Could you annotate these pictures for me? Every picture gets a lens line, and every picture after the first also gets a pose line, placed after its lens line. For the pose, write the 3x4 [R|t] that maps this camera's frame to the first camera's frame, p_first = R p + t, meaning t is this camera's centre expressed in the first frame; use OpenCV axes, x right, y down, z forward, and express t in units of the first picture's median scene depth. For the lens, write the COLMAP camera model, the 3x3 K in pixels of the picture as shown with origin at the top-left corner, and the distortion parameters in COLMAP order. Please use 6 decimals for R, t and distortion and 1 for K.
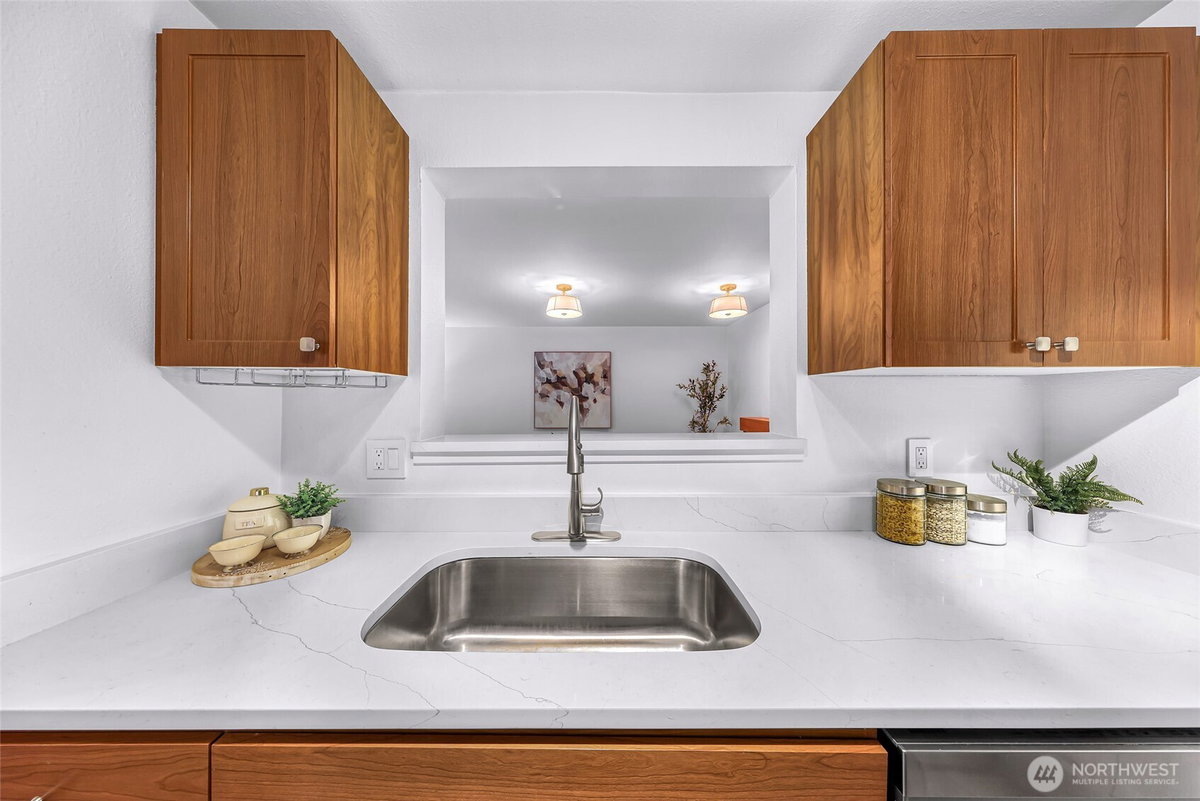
lens RADIAL K [[345.6, 0, 600.2], [0, 345.6, 401.1], [0, 0, 1]] dist [-0.000054, 0.000129]
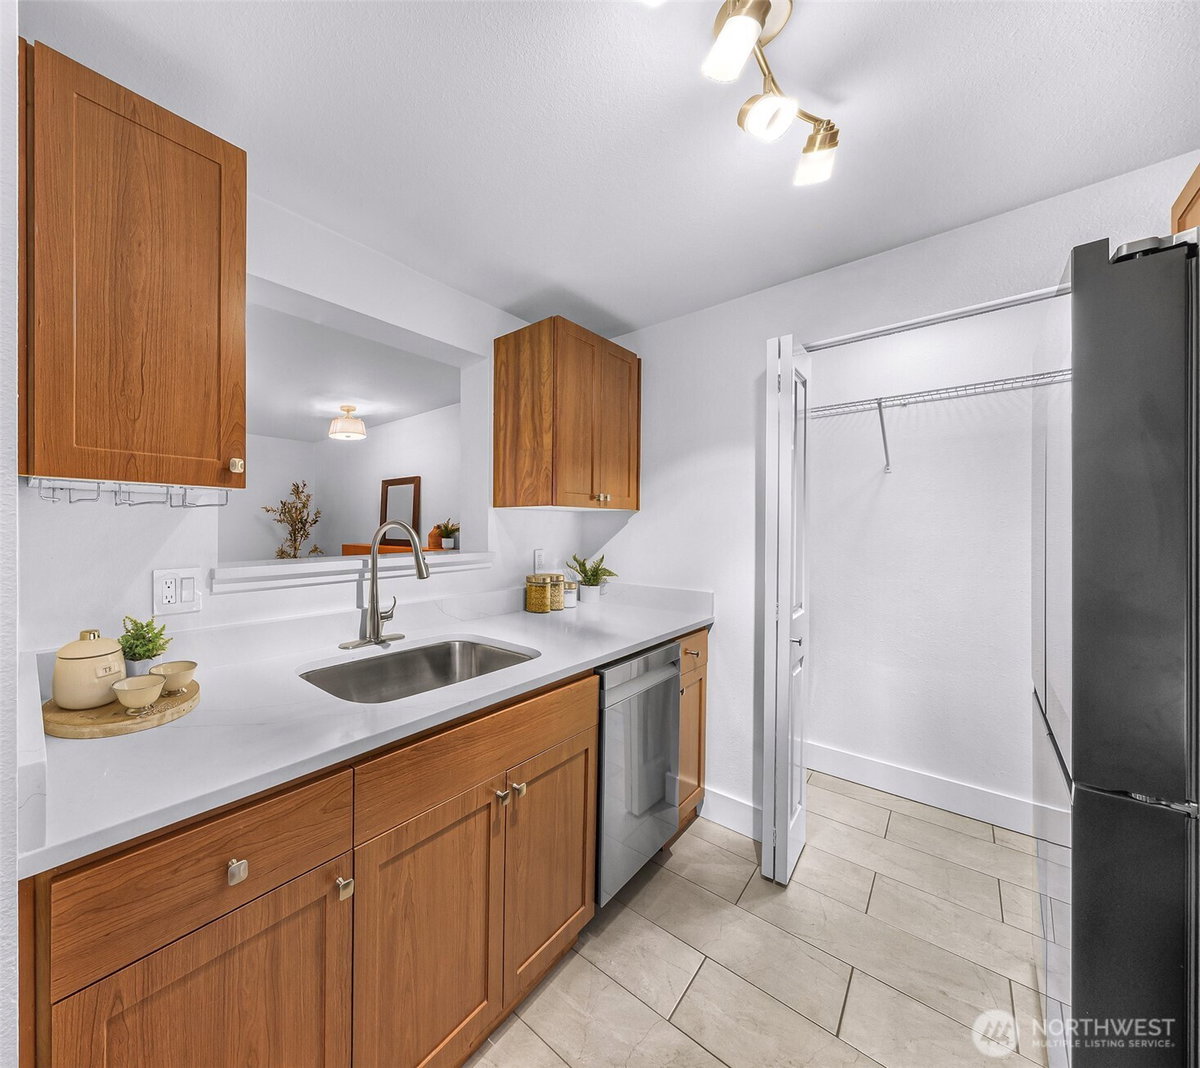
lens RADIAL K [[459.4, 0, 400.2], [0, 459.4, 533.9], [0, 0, 1]] dist [-0.000272, -0.001237]
pose [[0.775053, -0.006660, 0.631861, -1.030068], [-0.000960, 0.999931, 0.011717, 0.013845], [-0.631895, -0.009688, 0.774993, -0.258545]]
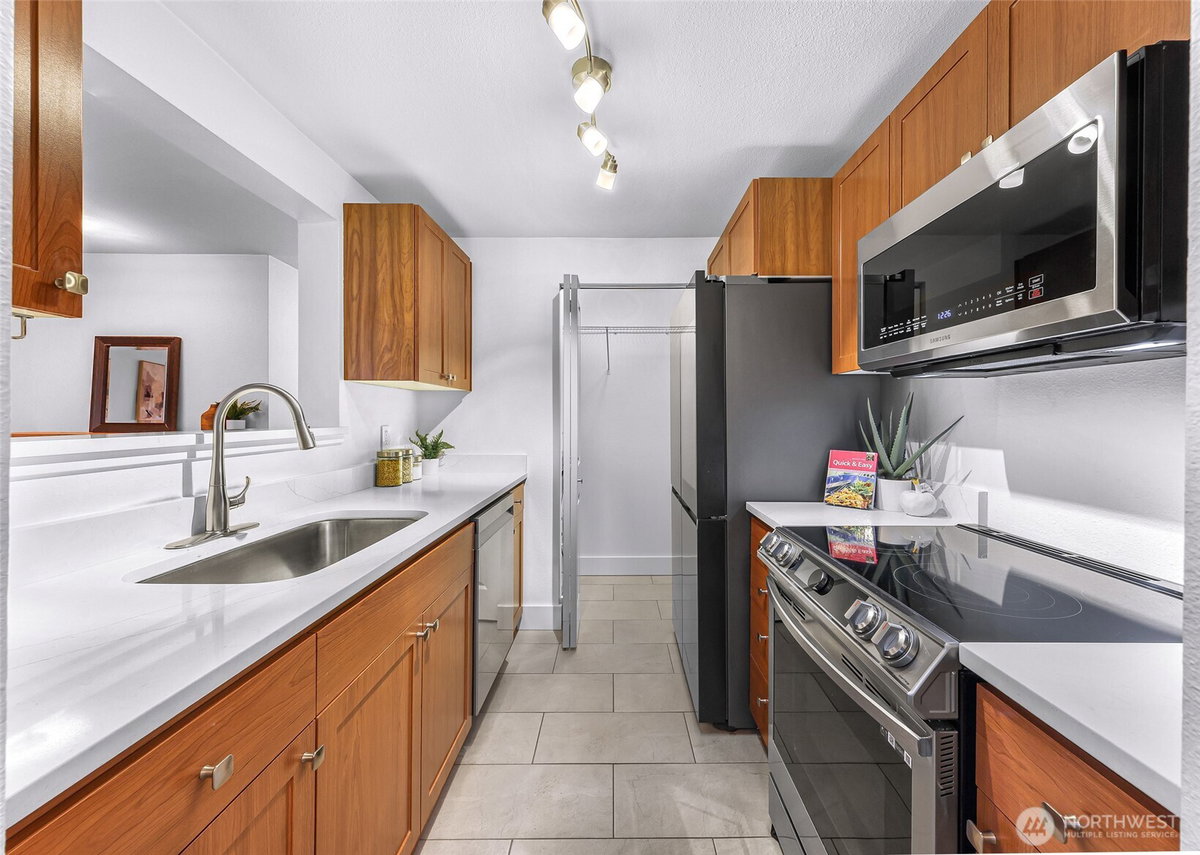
lens RADIAL K [[462.4, 0, 611.8], [0, 462.4, 422.4], [0, 0, 1]] dist [-0.000016, 0.000376]
pose [[0.007738, -0.009339, 0.999926, -1.381886], [-0.000072, 0.999956, 0.009340, 0.083228], [-0.999970, -0.000144, 0.007737, -0.067253]]
